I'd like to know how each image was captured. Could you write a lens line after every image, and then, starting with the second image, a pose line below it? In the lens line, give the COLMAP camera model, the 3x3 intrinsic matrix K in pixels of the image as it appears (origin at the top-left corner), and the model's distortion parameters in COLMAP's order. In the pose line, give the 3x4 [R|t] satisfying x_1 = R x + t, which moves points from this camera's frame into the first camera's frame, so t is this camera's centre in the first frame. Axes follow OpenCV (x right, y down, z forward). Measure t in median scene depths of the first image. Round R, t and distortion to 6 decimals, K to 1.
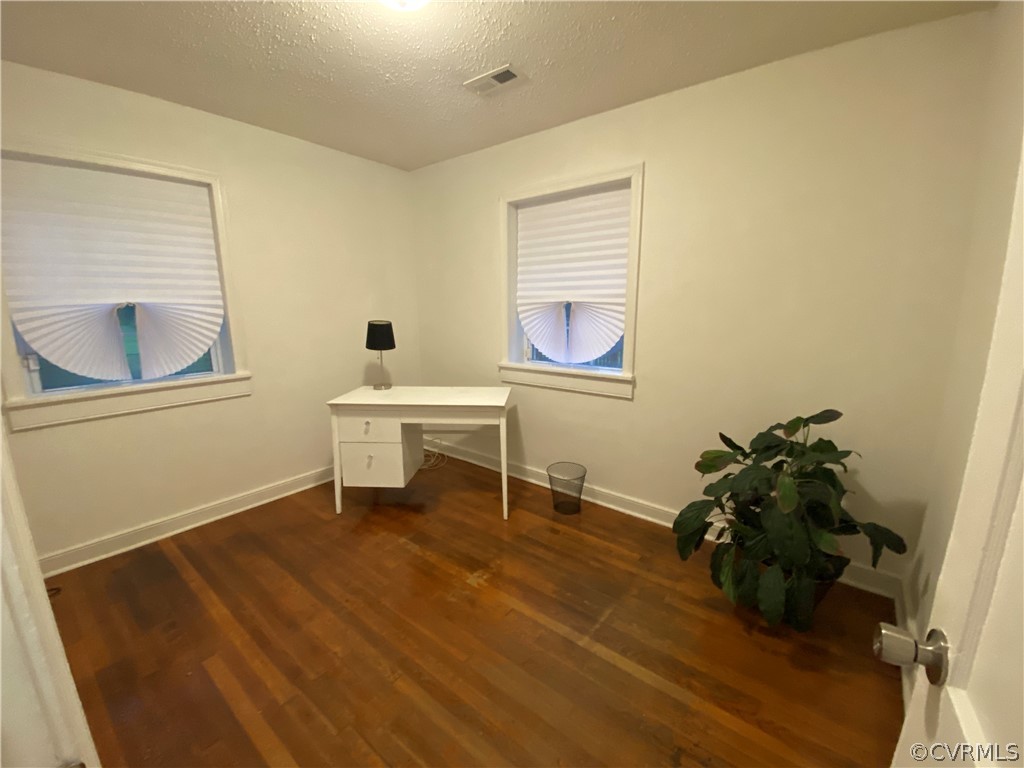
lens RADIAL K [[410.6, 0, 512.0], [0, 410.6, 384.0], [0, 0, 1]] dist [0.023689, -0.023527]
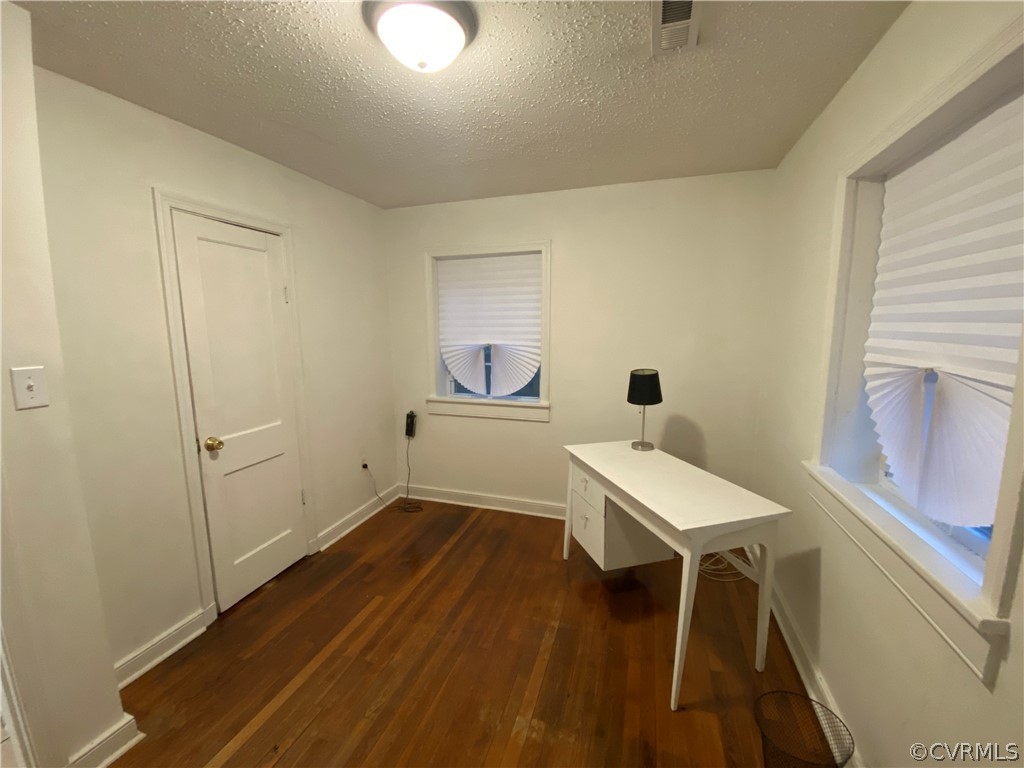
lens RADIAL K [[410.6, 0, 512.0], [0, 410.6, 384.0], [0, 0, 1]] dist [0.023689, -0.023527]
pose [[0.345175, 0.134218, -0.928892, 0.471298], [-0.167582, 0.982631, 0.079709, -0.183515], [0.923456, 0.128152, 0.361672, 0.551266]]
